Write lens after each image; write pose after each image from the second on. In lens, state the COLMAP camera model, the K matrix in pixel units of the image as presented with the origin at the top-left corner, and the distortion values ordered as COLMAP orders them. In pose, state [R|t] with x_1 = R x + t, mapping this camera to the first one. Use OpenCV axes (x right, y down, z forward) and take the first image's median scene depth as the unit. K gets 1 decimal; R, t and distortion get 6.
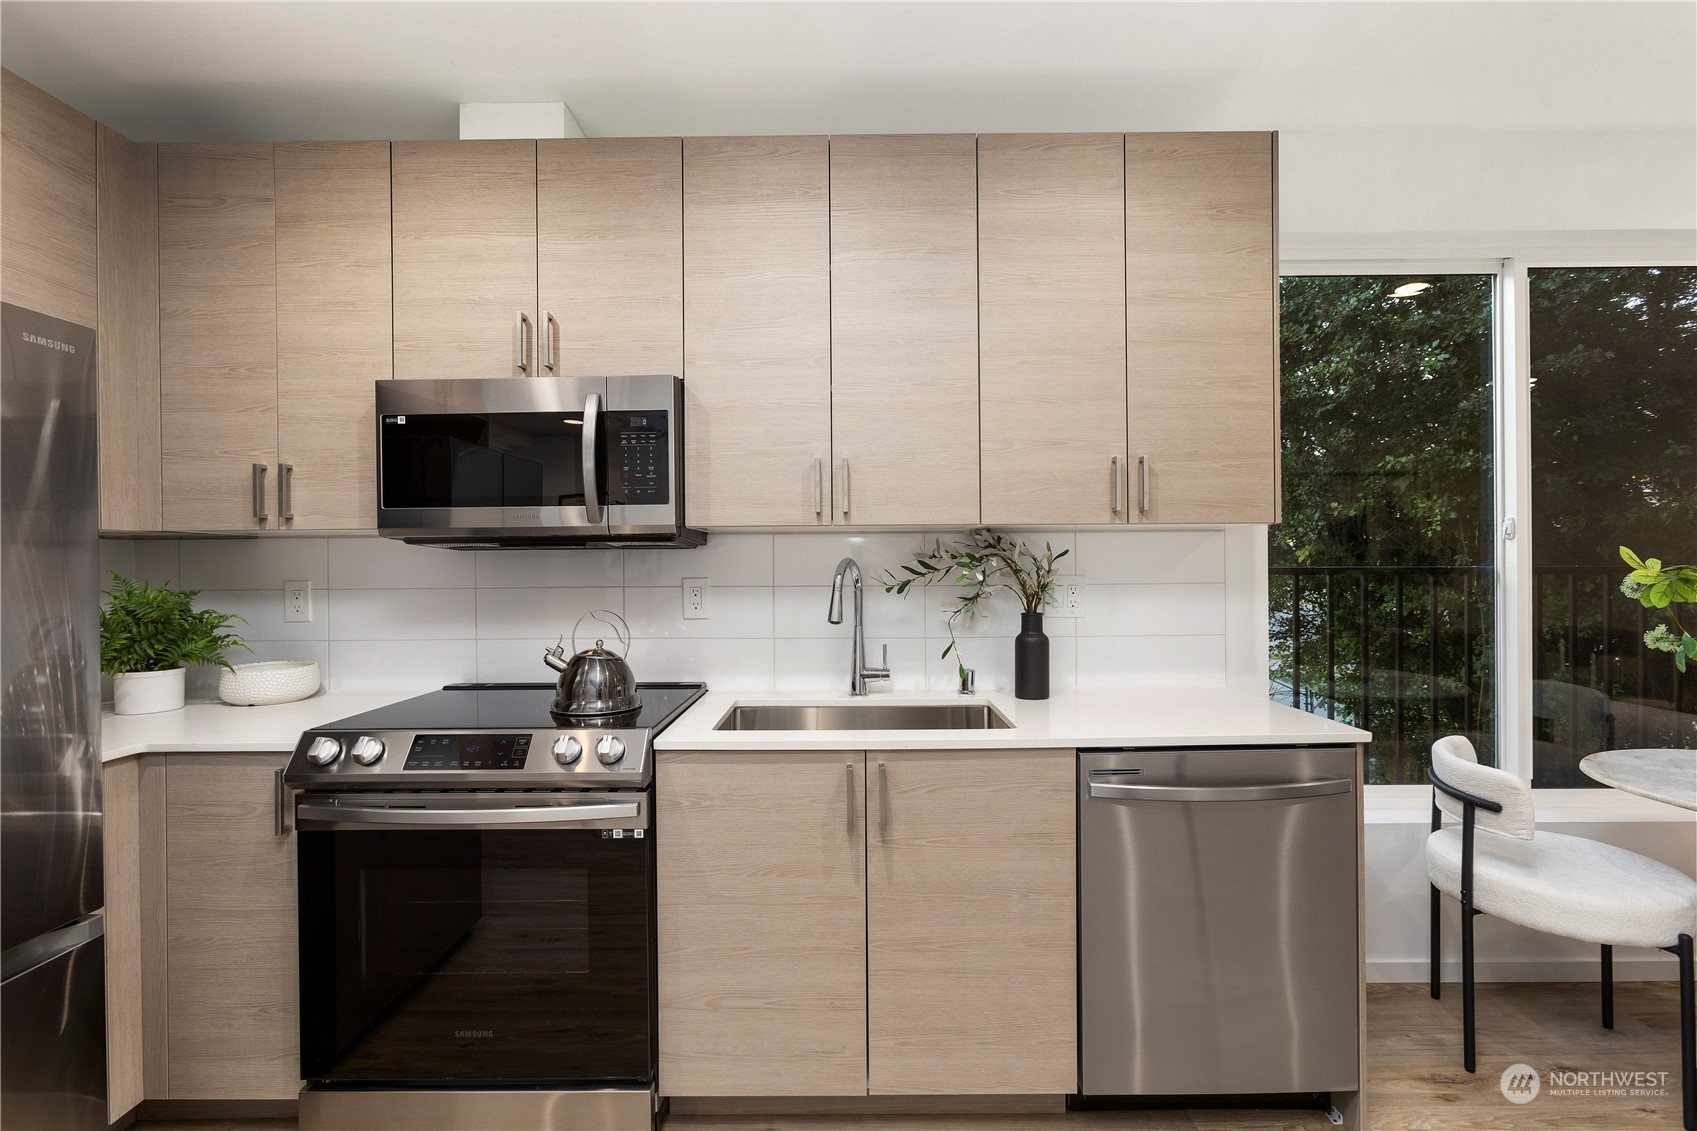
lens RADIAL K [[769.1, 0, 855.3], [0, 769.1, 560.8], [0, 0, 1]] dist [-0.018914, 0.011225]
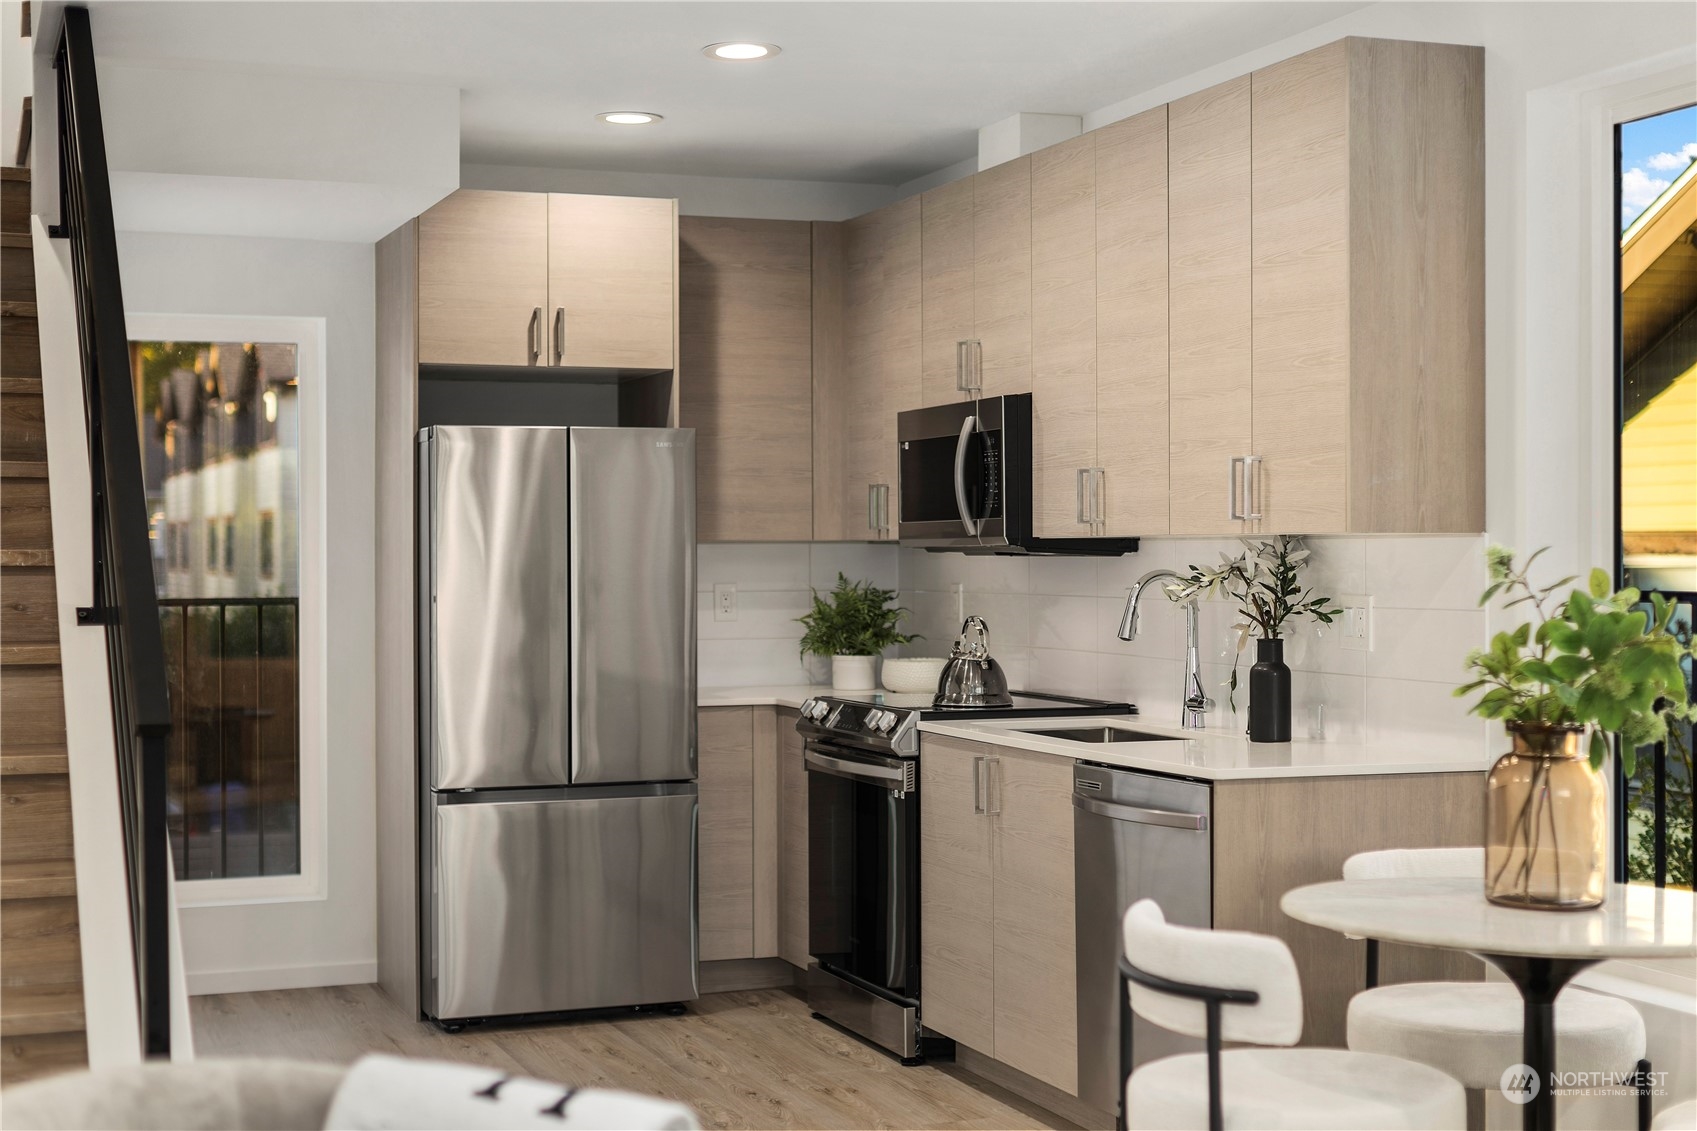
lens RADIAL K [[2433.4, 0, 779.4], [0, 2433.4, 543.4], [0, 0, 1]] dist [0.020810, 0.026757]
pose [[0.333134, 0.002711, -0.942876, 2.761006], [0.007600, 0.999956, 0.005560, -0.057689], [0.942849, -0.009018, 0.333099, -0.400549]]
